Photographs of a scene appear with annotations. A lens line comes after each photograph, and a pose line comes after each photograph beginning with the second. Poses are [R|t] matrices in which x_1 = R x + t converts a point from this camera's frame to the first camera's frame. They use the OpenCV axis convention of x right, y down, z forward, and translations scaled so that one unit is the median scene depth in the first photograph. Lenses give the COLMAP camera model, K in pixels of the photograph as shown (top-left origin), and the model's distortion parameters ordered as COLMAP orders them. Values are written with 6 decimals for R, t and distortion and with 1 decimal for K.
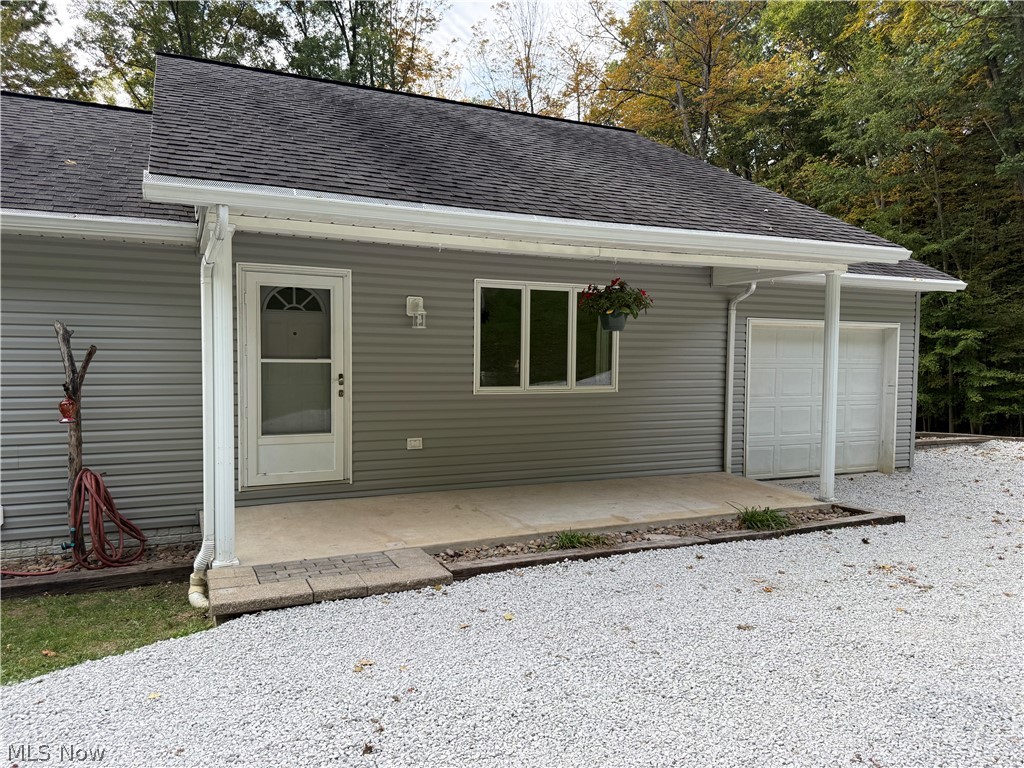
lens RADIAL K [[738.5, 0, 512.0], [0, 738.5, 384.0], [0, 0, 1]] dist [-0.002134, -0.005005]
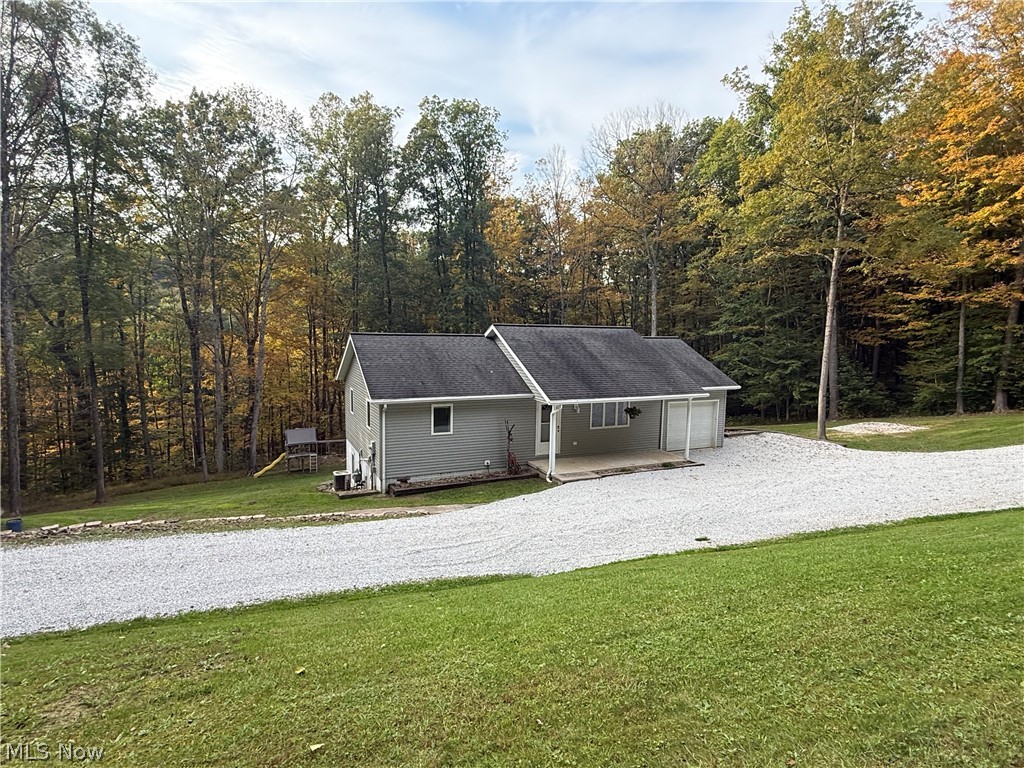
lens RADIAL K [[551.3, 0, 512.0], [0, 551.3, 384.0], [0, 0, 1]] dist [-0.002903, -0.000378]
pose [[0.999972, 0.006963, 0.002611, -0.535532], [-0.007098, 0.998413, 0.055873, -0.428277], [-0.002218, -0.055890, 0.998434, -2.024030]]
